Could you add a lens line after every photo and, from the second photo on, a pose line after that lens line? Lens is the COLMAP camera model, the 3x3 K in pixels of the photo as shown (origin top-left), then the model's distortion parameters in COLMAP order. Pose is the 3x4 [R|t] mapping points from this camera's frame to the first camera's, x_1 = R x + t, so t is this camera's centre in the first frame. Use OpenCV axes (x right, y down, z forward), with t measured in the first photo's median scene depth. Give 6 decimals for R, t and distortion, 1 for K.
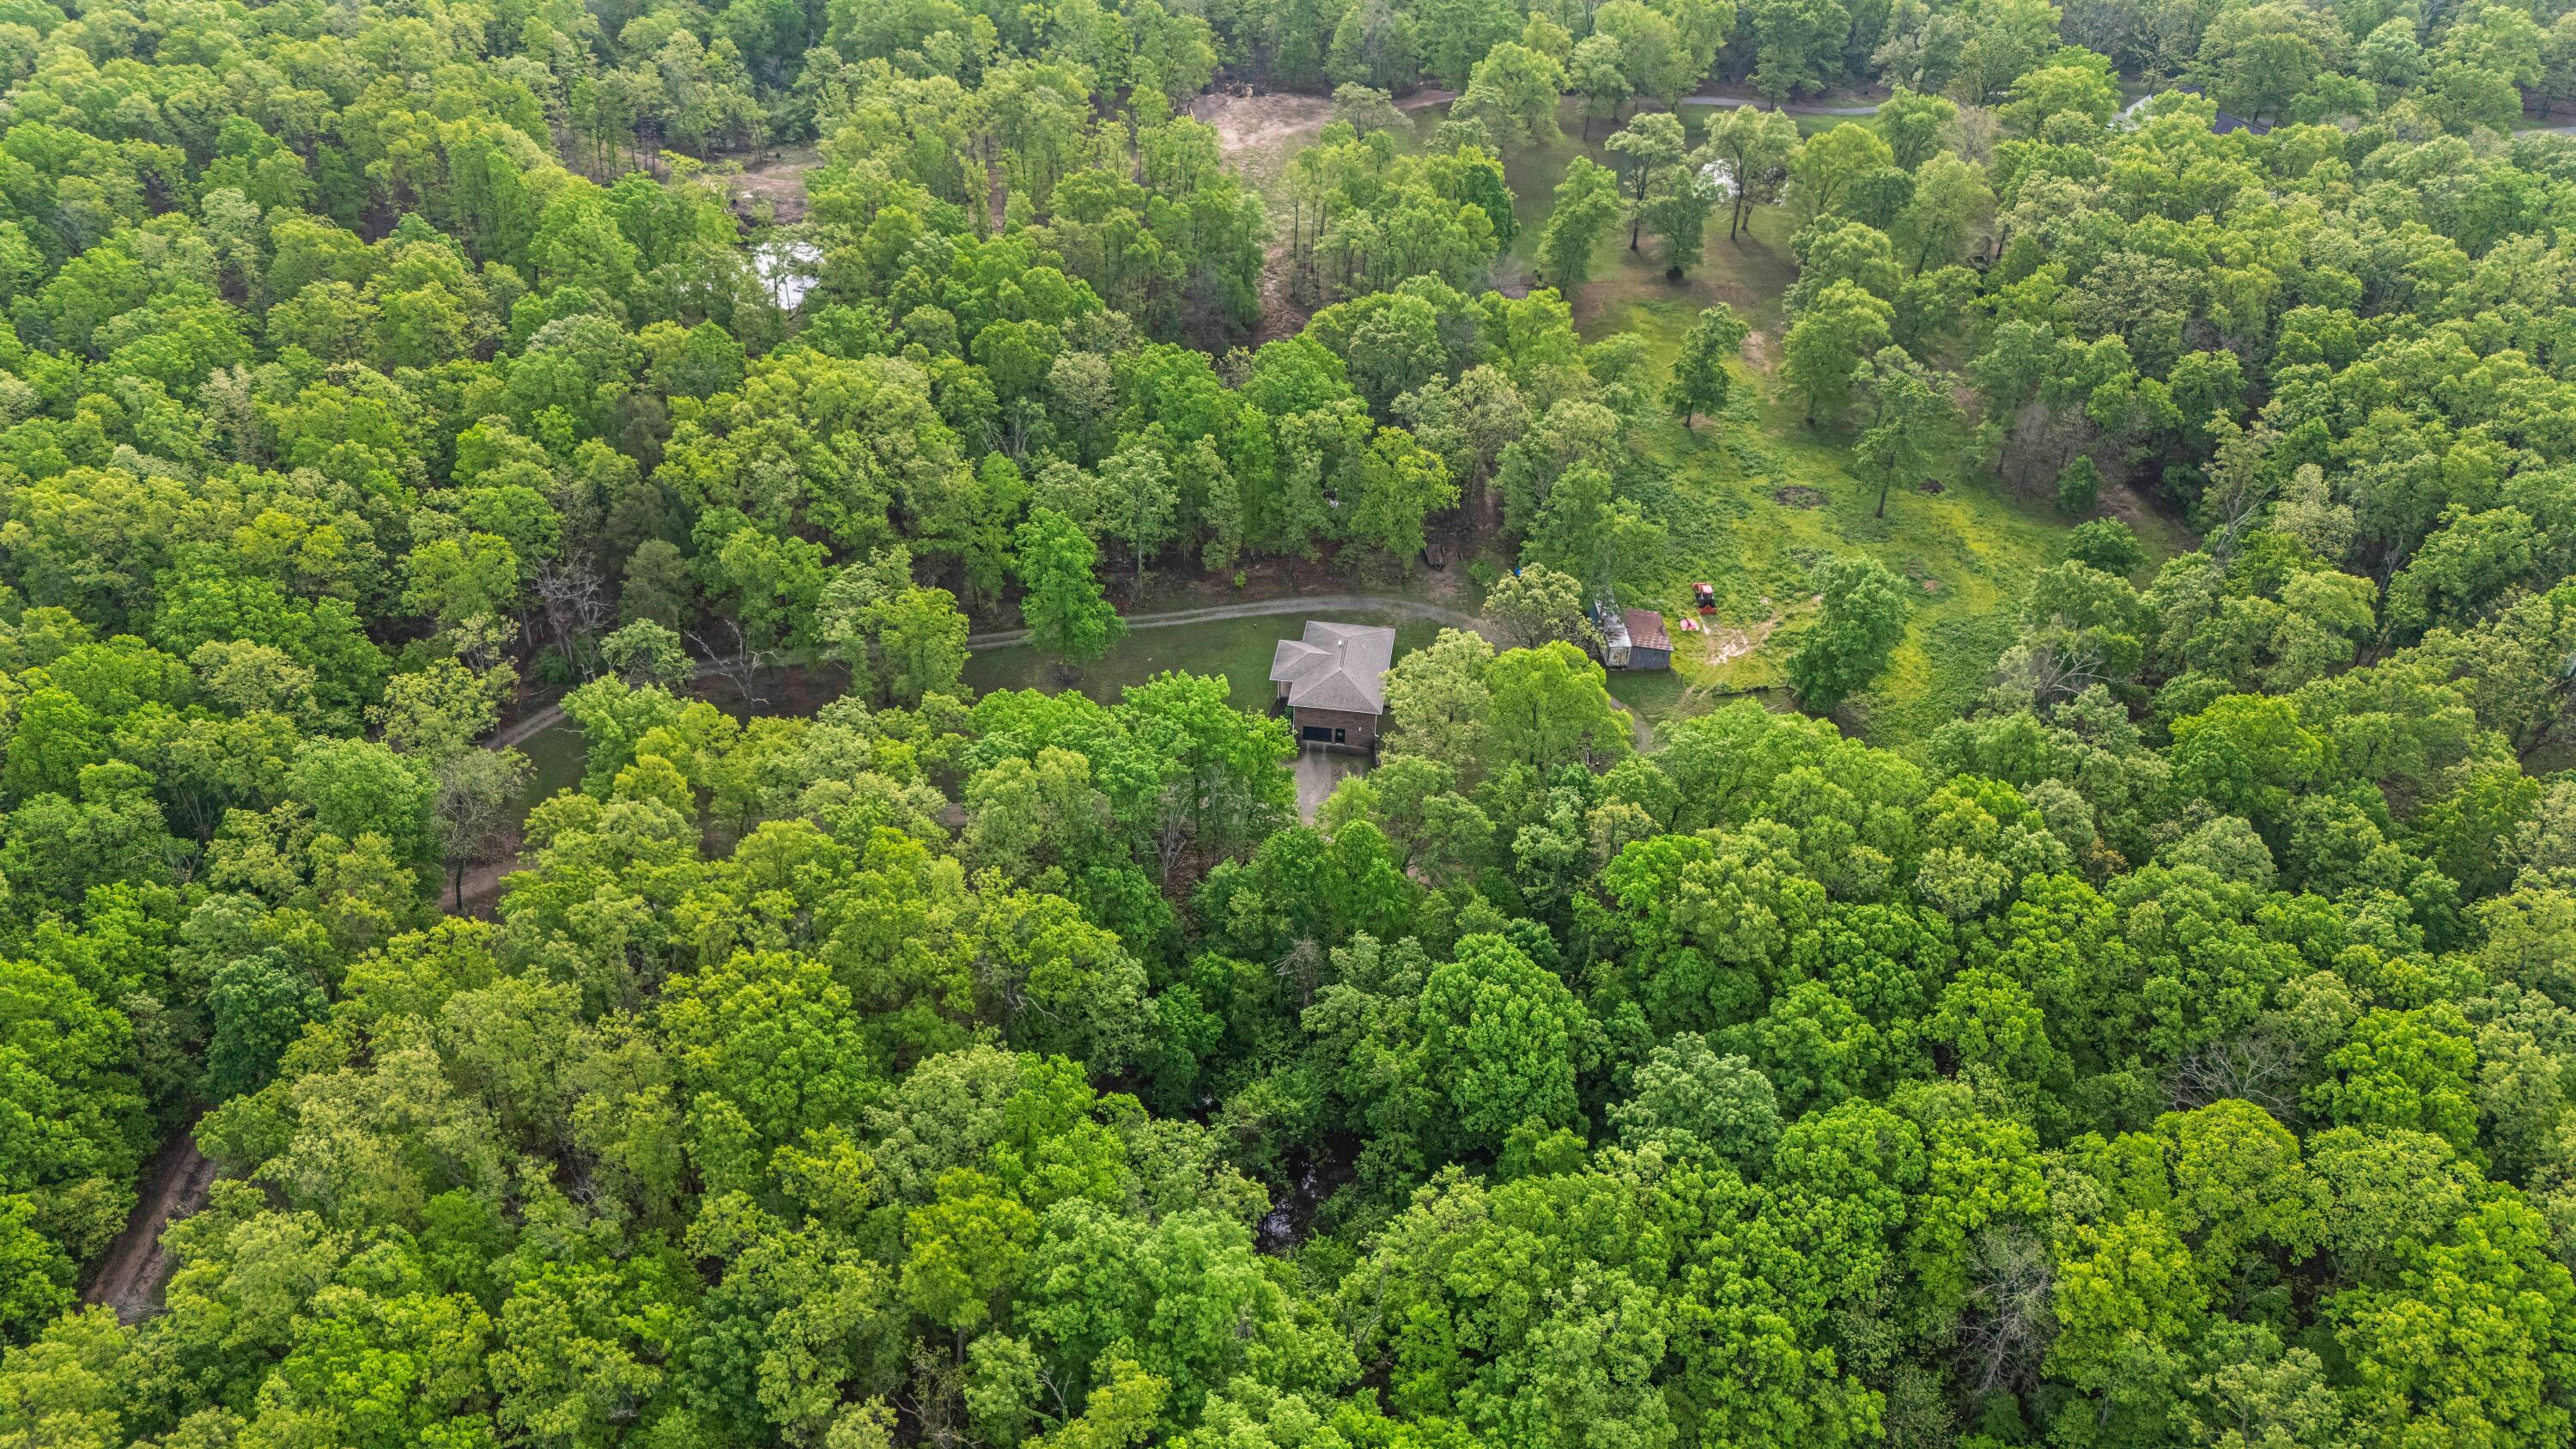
lens RADIAL K [[1963.0, 0, 1286.4], [0, 1963.0, 710.0], [0, 0, 1]] dist [0.068186, -0.068863]
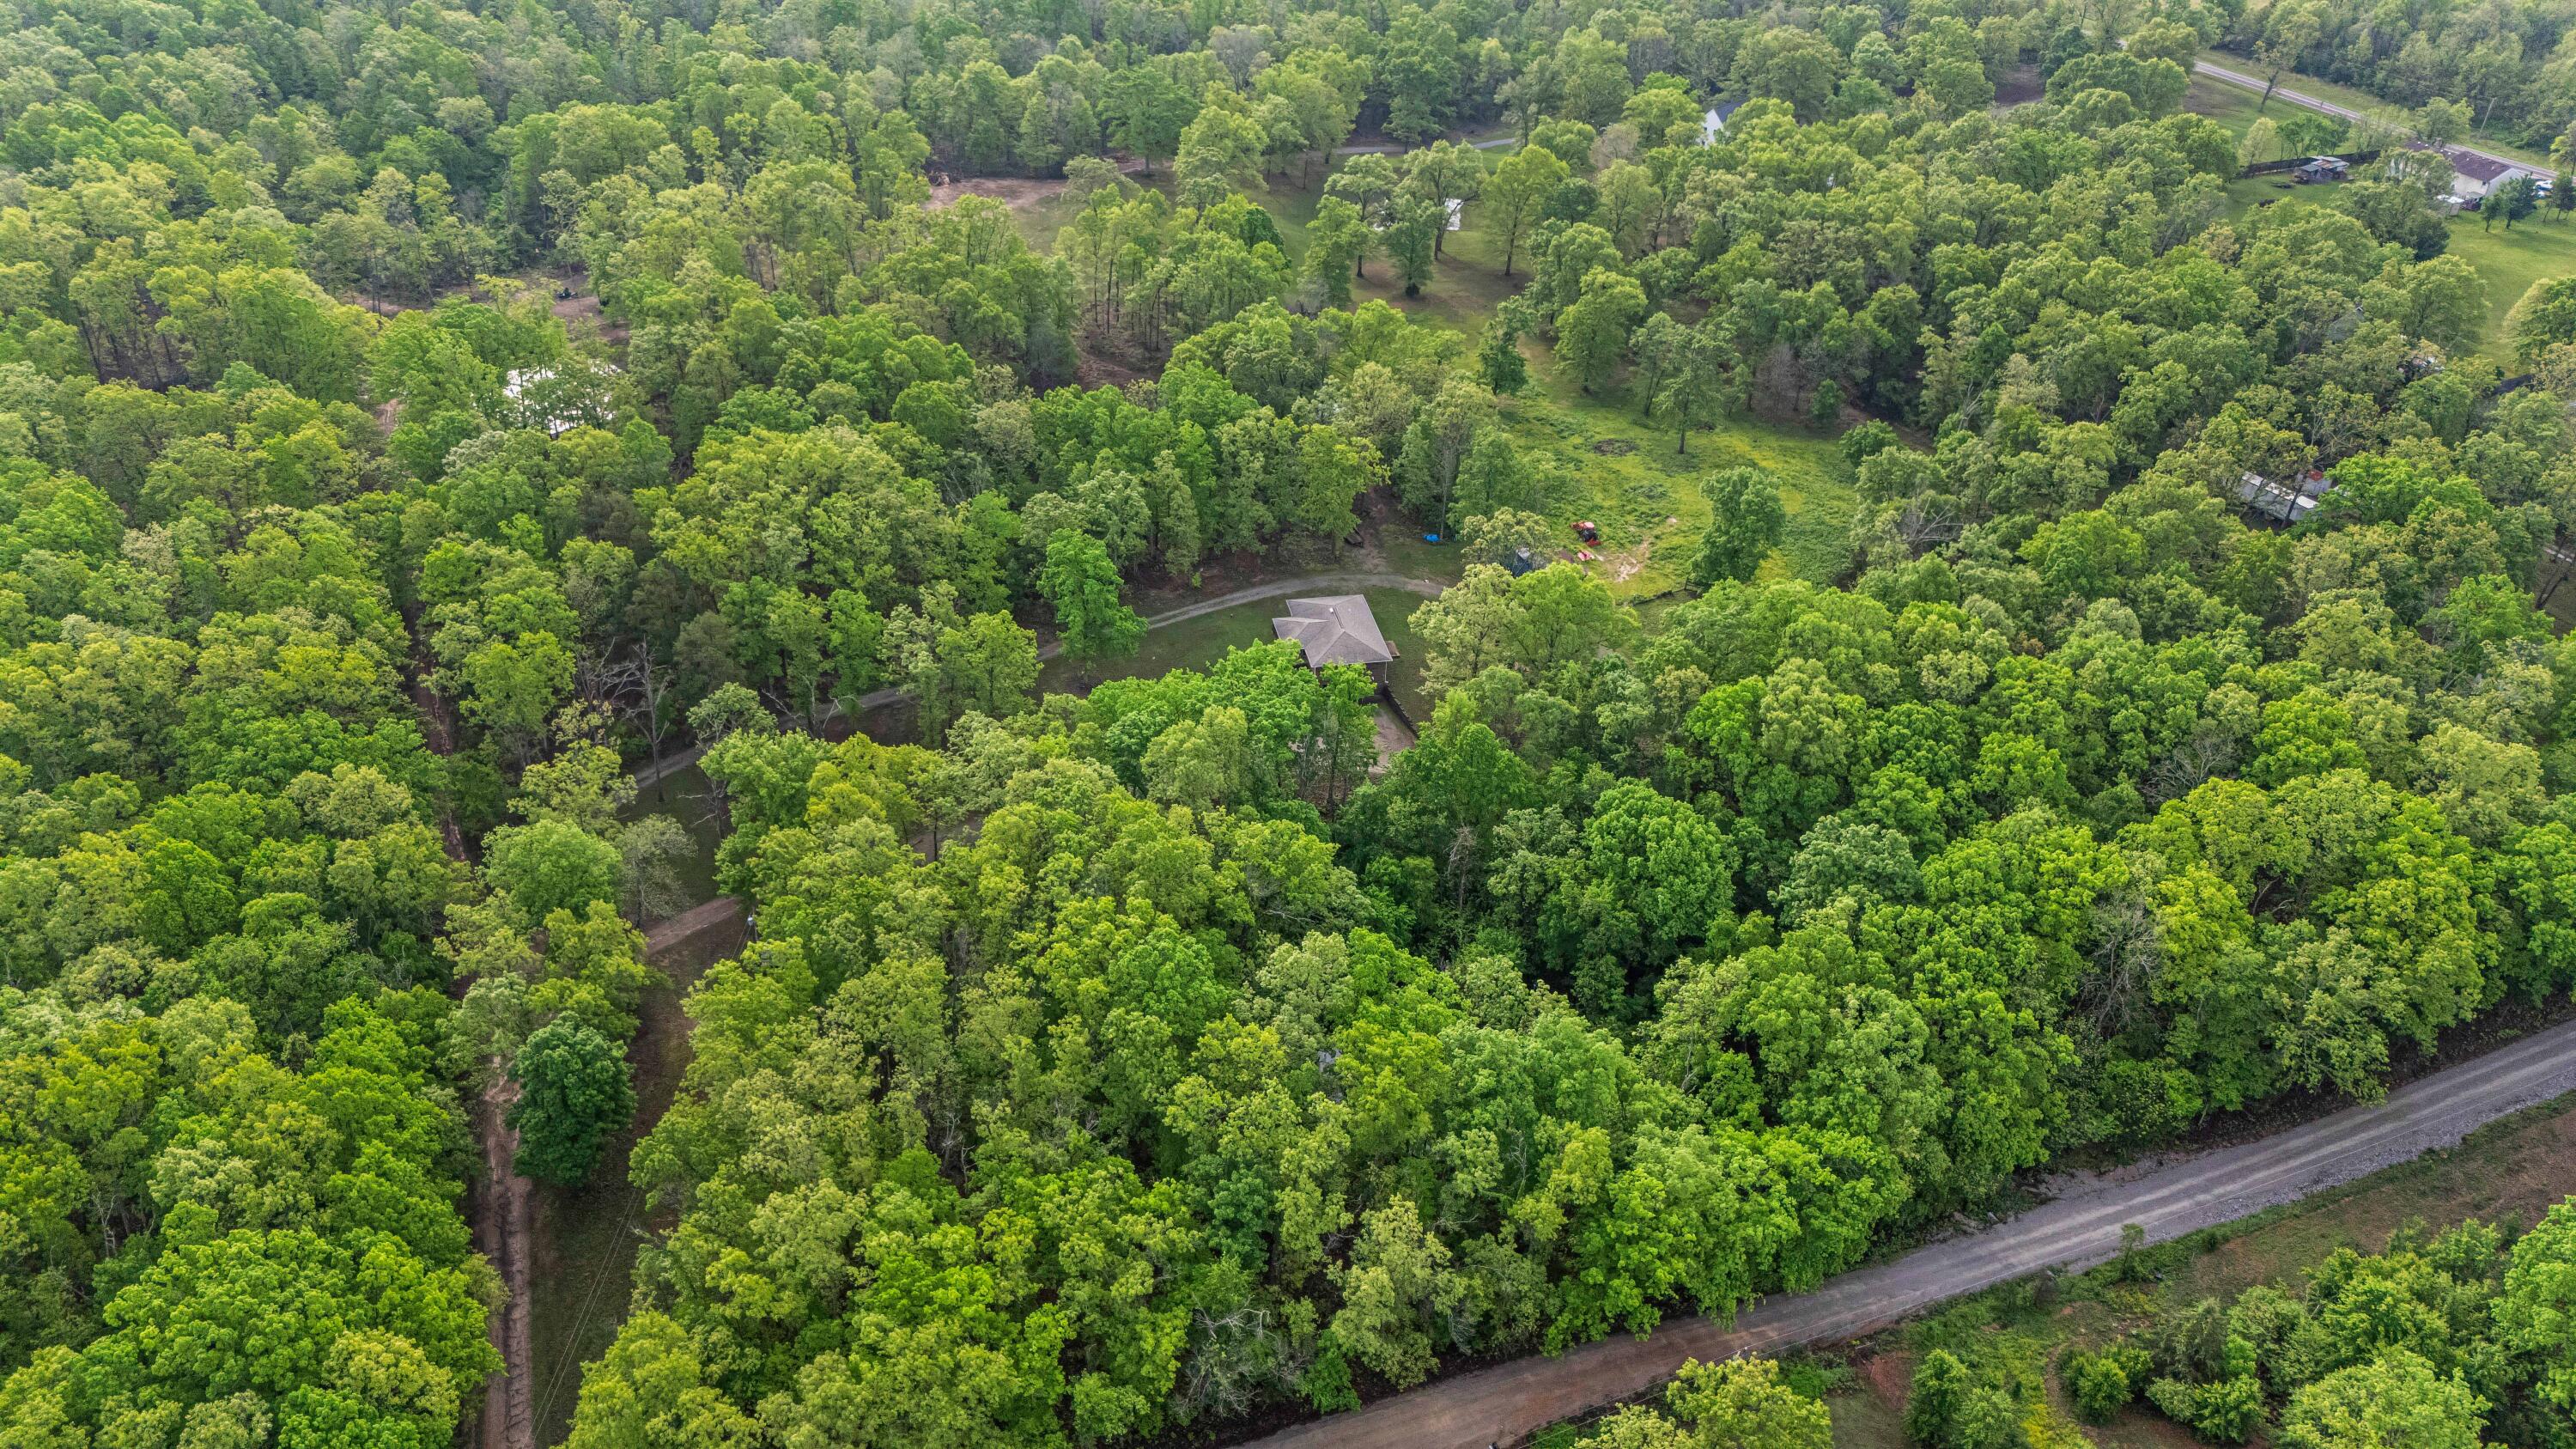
lens RADIAL K [[1963.0, 0, 1296.3], [0, 1963.0, 731.1], [0, 0, 1]] dist [0.068186, -0.068863]
pose [[0.944220, -0.174734, 0.279135, -0.317482], [0.187073, 0.982182, -0.017976, 0.050452], [-0.271020, 0.069191, 0.960084, -0.073551]]
